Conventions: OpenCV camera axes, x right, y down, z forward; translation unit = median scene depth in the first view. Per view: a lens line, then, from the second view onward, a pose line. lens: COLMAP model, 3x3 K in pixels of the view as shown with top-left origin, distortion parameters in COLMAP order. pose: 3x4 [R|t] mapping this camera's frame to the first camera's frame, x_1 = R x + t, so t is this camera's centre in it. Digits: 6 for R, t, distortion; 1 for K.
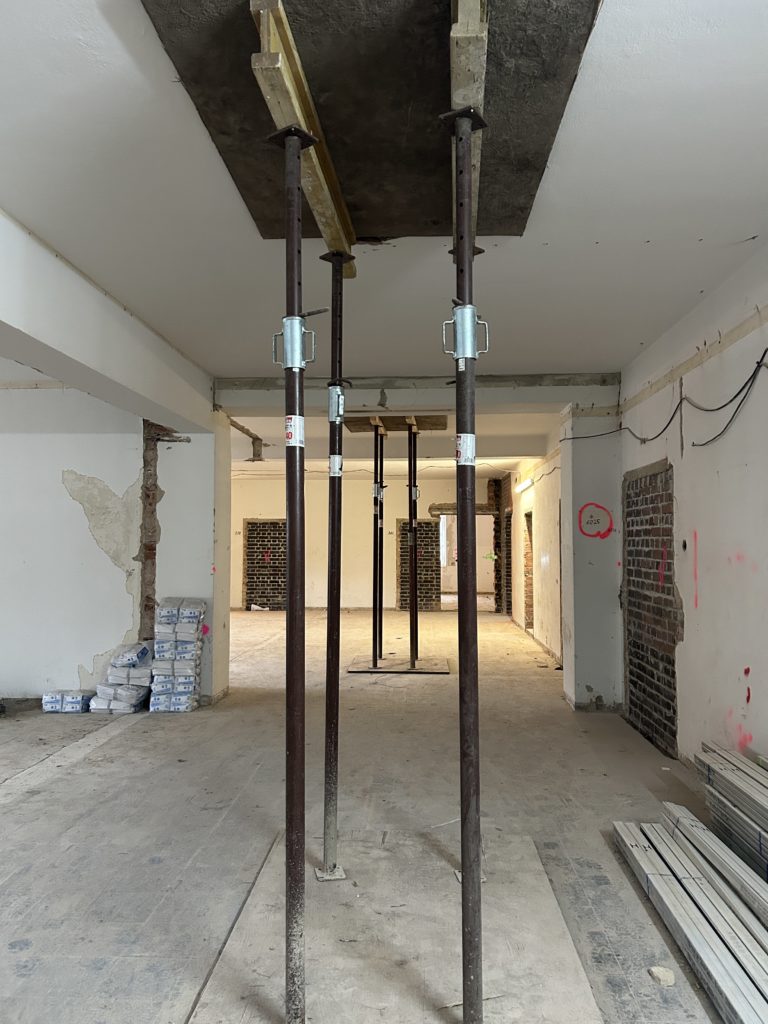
lens RADIAL K [[767.4, 0, 384.0], [0, 767.4, 512.0], [0, 0, 1]] dist [0.003759, 0.000819]
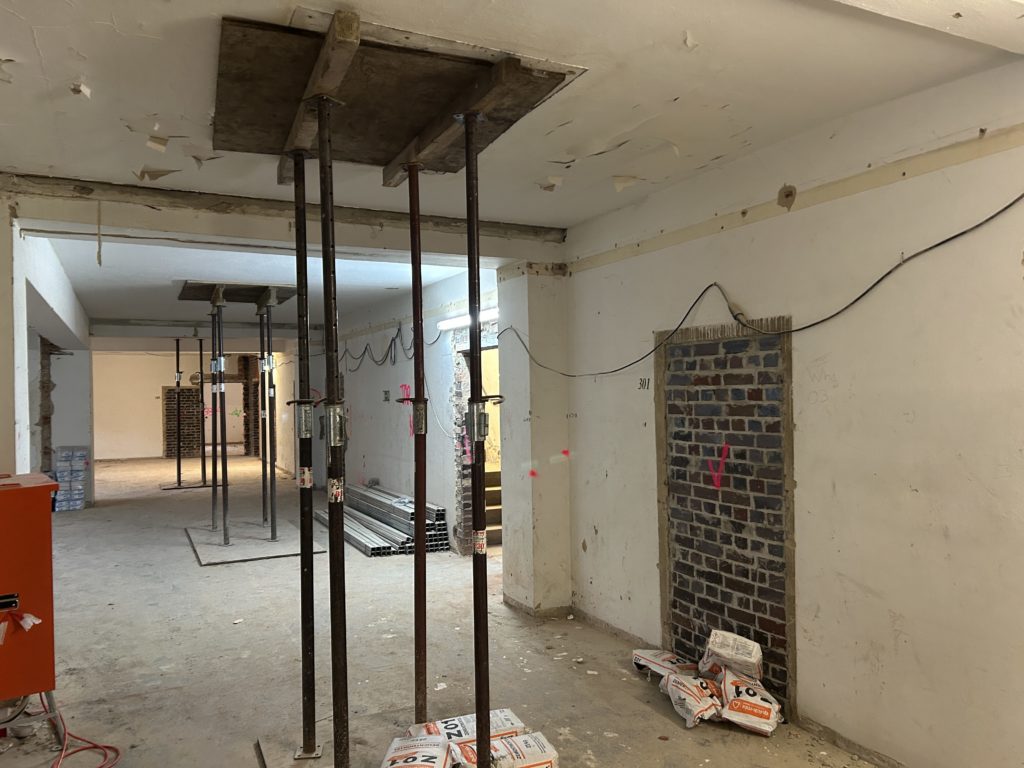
lens RADIAL K [[769.3, 0, 512.0], [0, 769.3, 384.0], [0, 0, 1]] dist [0.007921, 0.003468]
pose [[0.876657, -0.010452, 0.481002, -0.222978], [-0.002385, 0.999657, 0.026069, -0.073690], [-0.481110, -0.024001, 0.876332, -0.969949]]
